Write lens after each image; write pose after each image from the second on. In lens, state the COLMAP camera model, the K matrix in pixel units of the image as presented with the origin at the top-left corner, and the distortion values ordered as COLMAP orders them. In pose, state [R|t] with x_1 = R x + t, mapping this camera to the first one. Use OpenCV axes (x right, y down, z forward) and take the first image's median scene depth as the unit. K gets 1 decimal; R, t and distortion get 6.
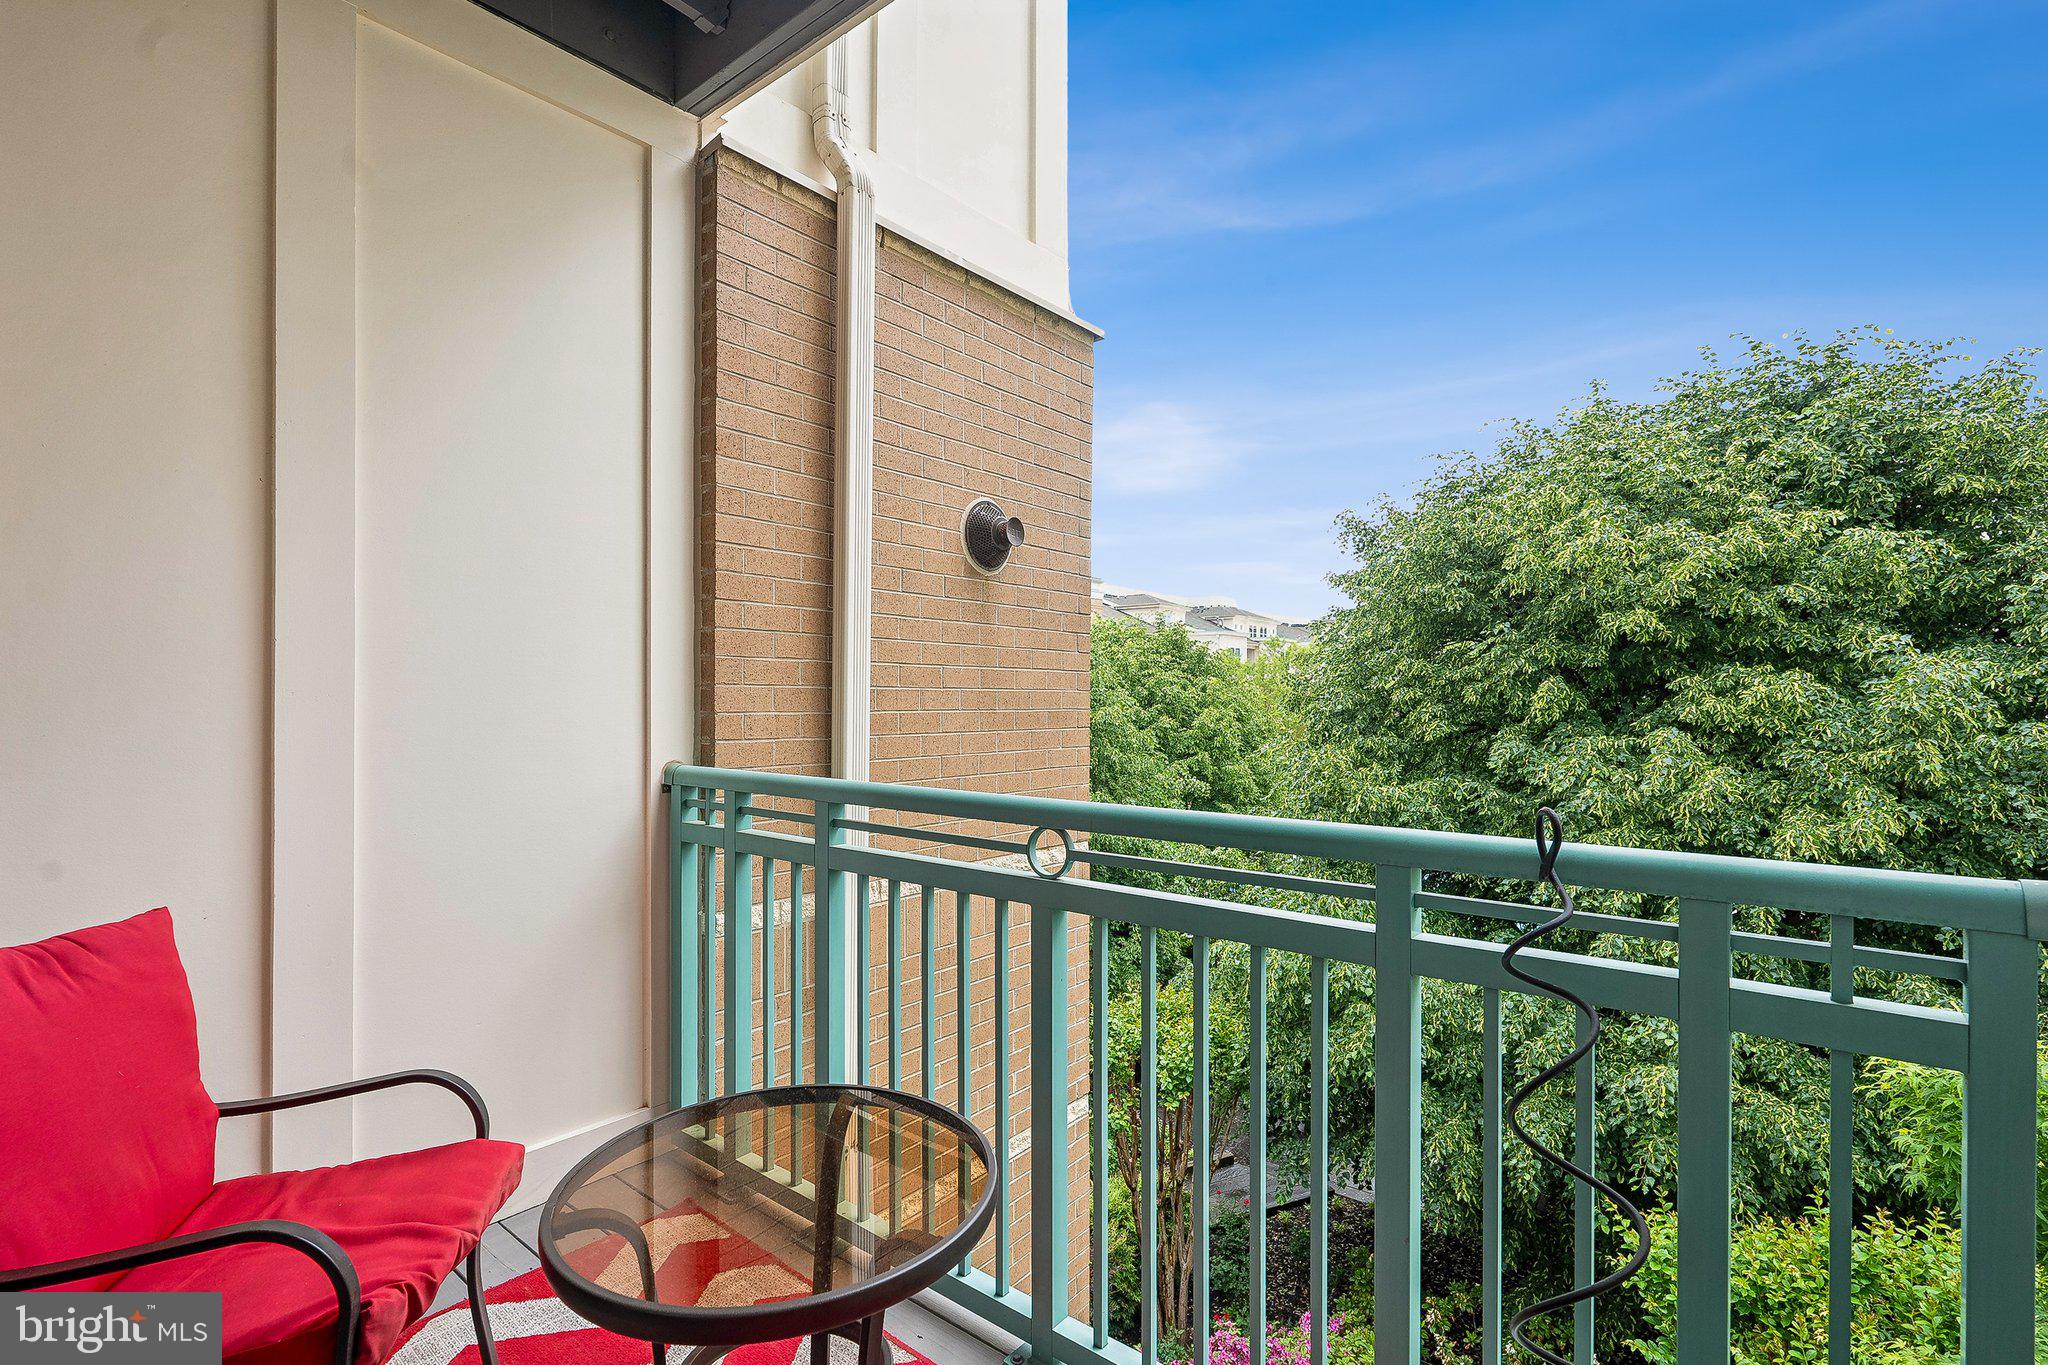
lens RADIAL K [[966.2, 0, 1024.0], [0, 966.2, 682.5], [0, 0, 1]] dist [-0.000424, -0.000007]
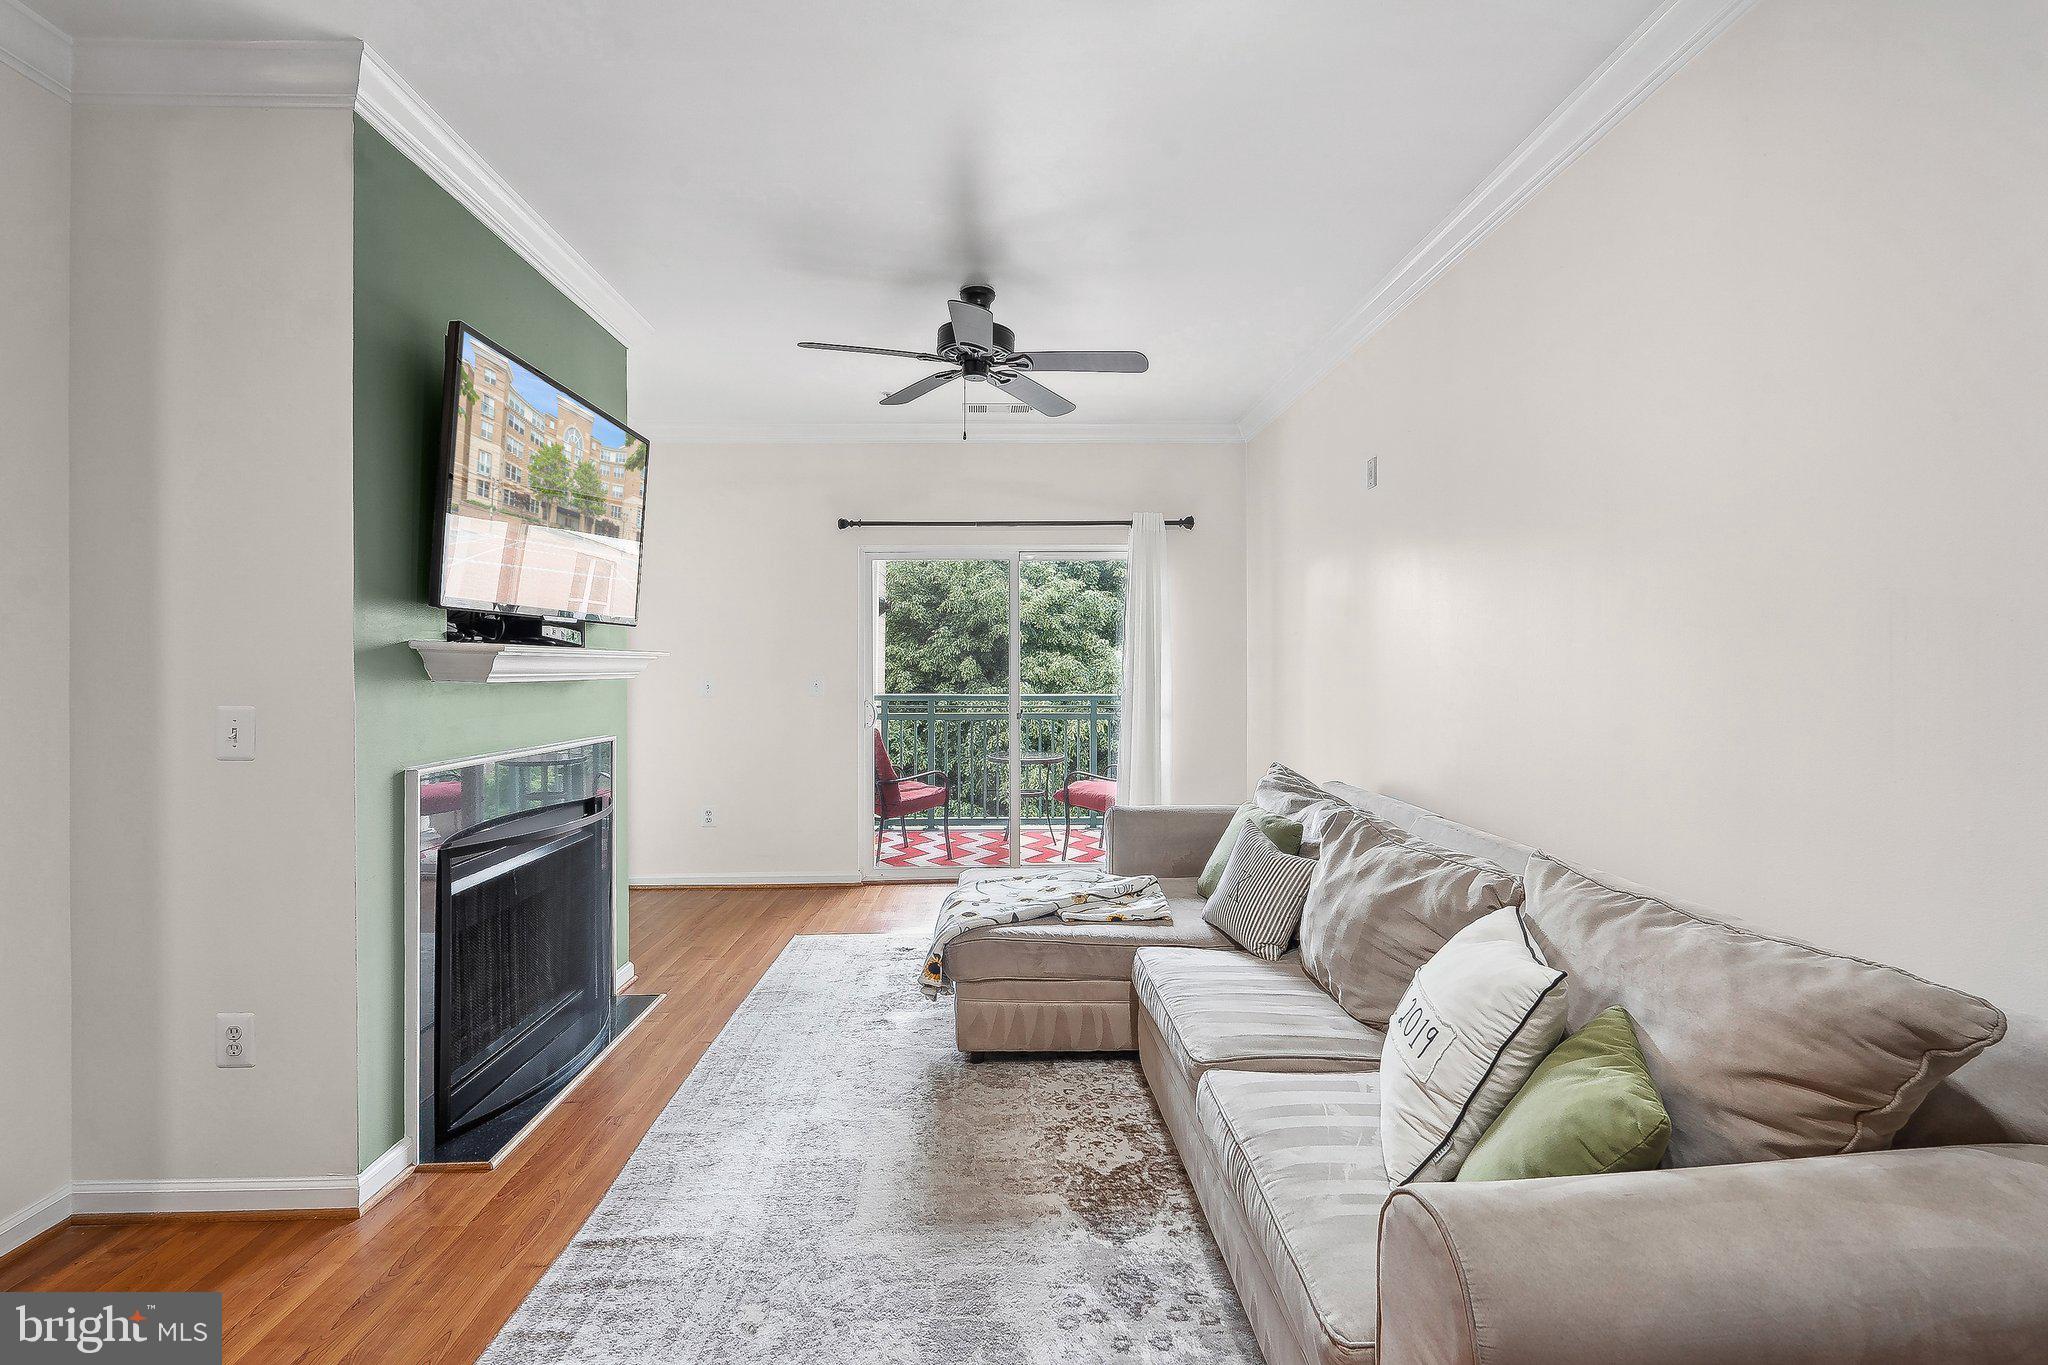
lens RADIAL K [[918.4, 0, 1050.6], [0, 918.4, 663.7], [0, 0, 1]] dist [-0.001107, 0.000327]
pose [[0.741242, -0.003580, 0.671229, -0.585674], [-0.004159, 0.999942, 0.009927, -0.011209], [-0.671225, -0.010150, 0.741184, -0.478075]]
